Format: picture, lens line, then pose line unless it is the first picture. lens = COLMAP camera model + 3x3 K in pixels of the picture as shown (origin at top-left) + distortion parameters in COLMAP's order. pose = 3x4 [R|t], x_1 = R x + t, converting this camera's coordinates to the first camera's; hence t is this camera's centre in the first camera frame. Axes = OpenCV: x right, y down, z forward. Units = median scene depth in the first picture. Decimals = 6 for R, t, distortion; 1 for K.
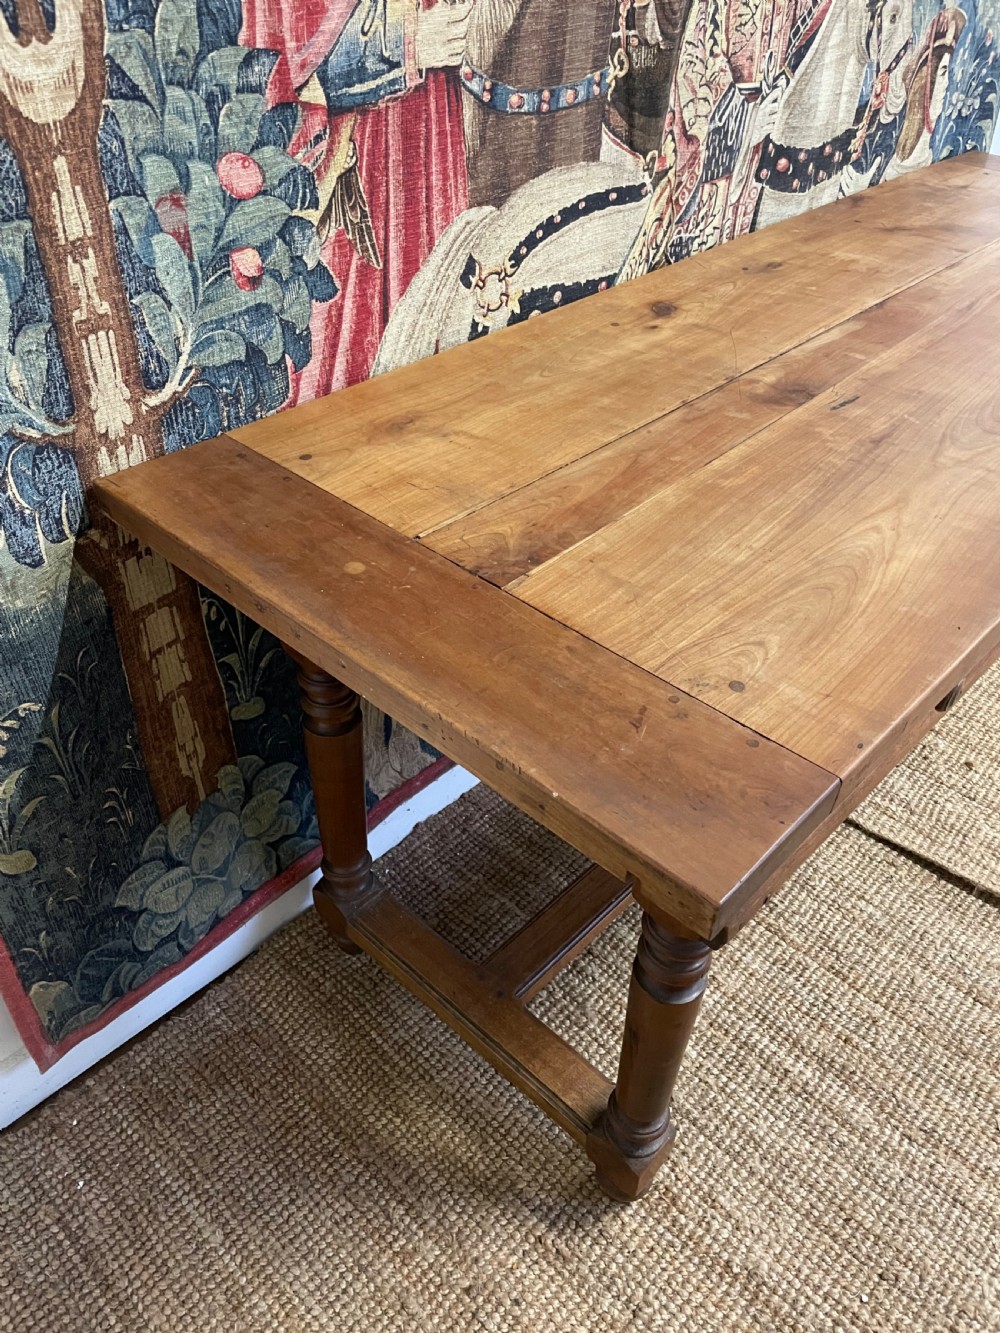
lens RADIAL K [[1017.9, 0, 495.0], [0, 1017.9, 676.3], [0, 0, 1]] dist [0.082736, -0.116375]
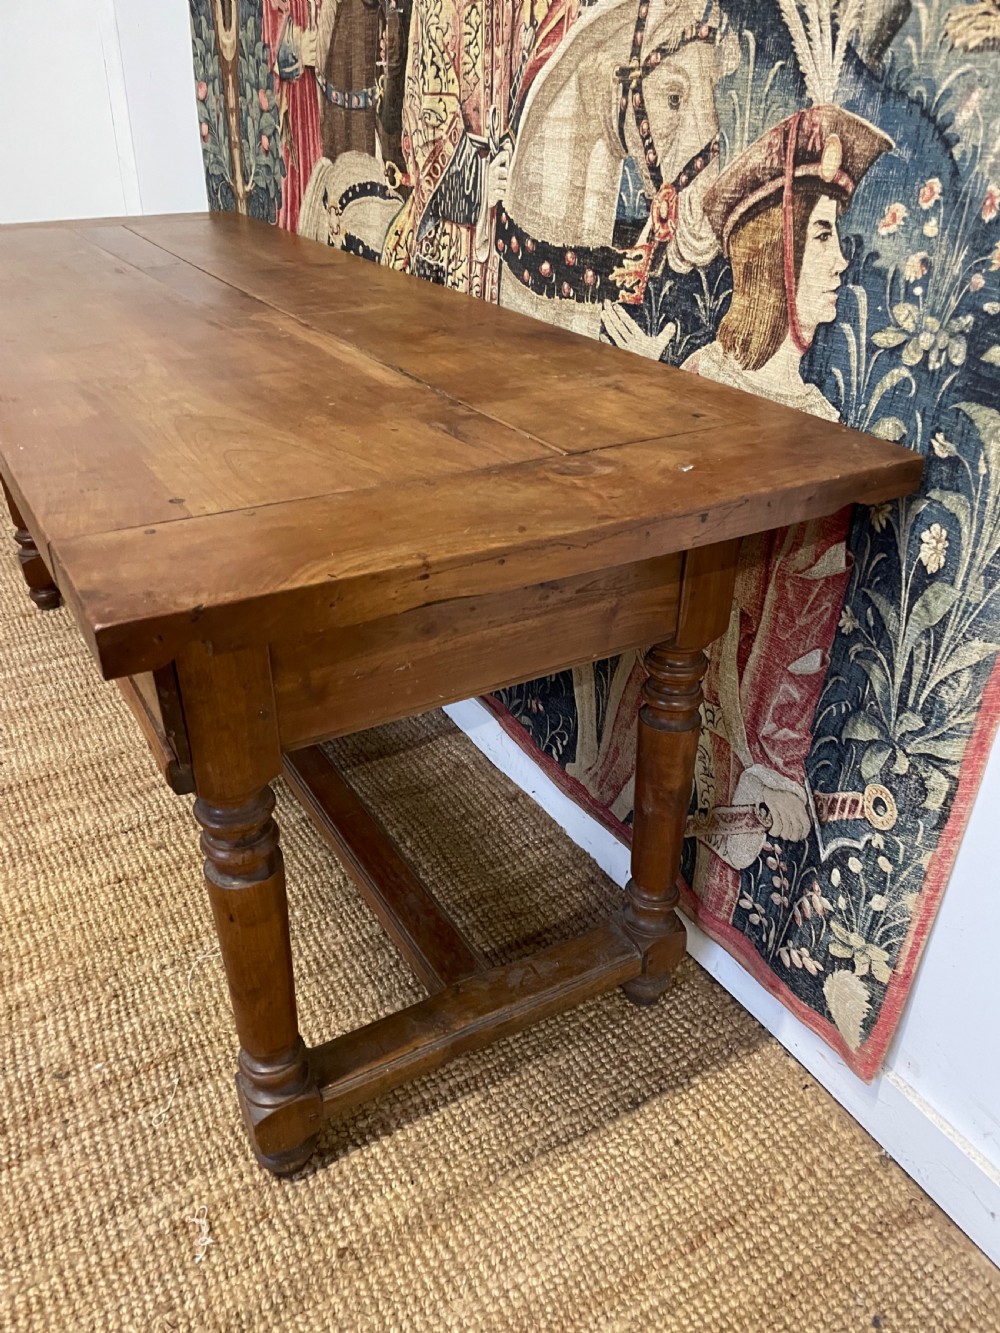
lens RADIAL K [[1017.9, 0, 498.6], [0, 1017.9, 677.4], [0, 0, 1]] dist [0.082736, -0.116375]
pose [[-0.288102, 0.465945, -0.836595, 1.608730], [-0.619730, 0.575291, 0.533830, -1.006602], [0.730022, 0.672261, 0.123017, 1.532710]]
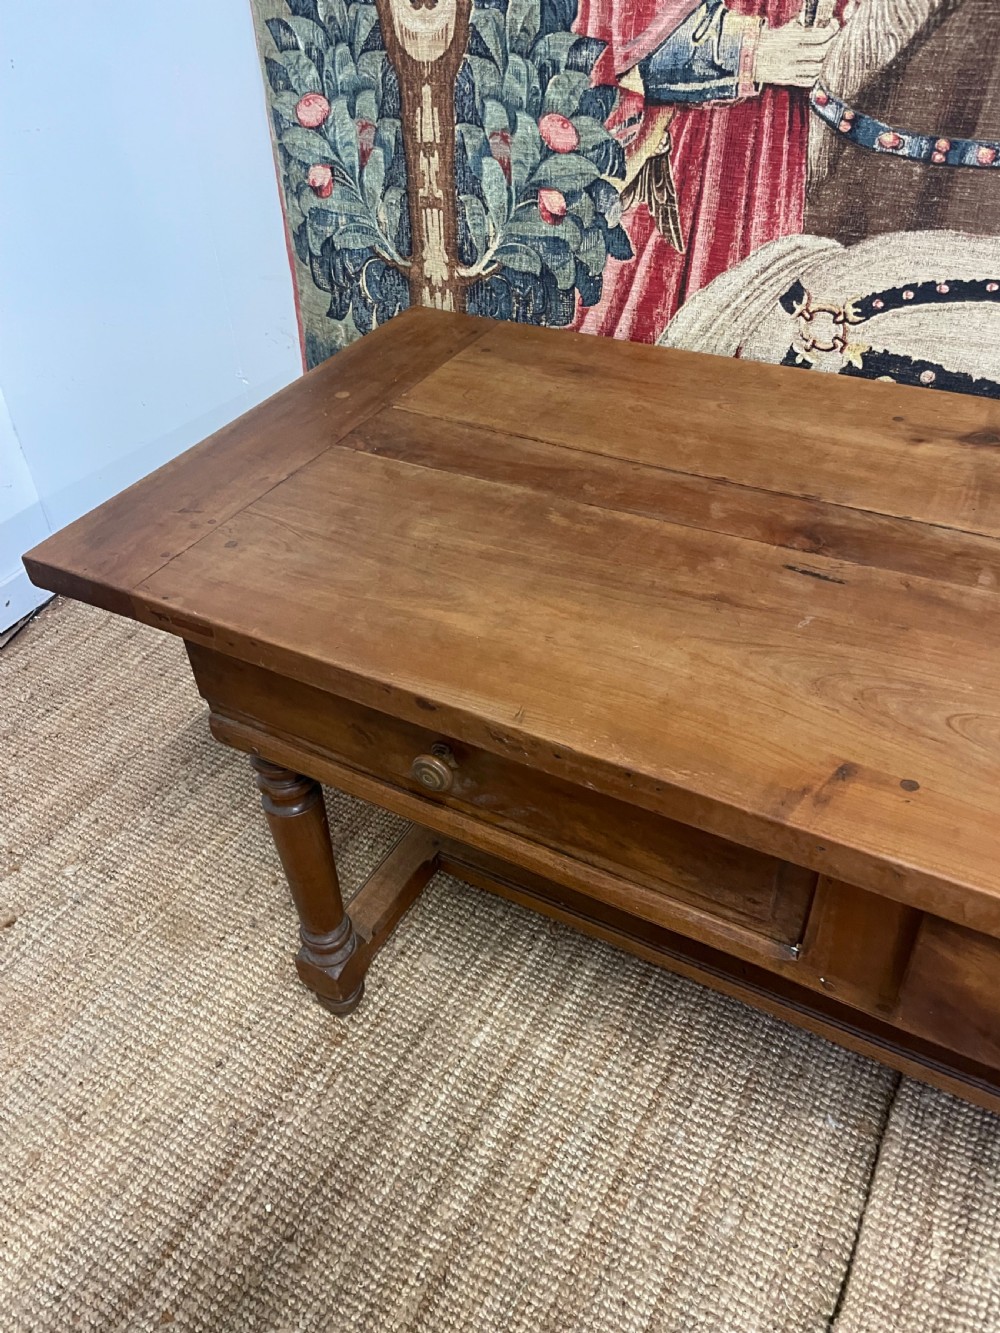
lens RADIAL K [[1017.9, 0, 484.9], [0, 1017.9, 676.6], [0, 0, 1]] dist [0.082736, -0.116375]
pose [[0.231655, 0.596676, -0.768319, 0.894015], [-0.573696, 0.721636, 0.387447, -0.353434], [0.785627, 0.351027, 0.509481, 0.409724]]
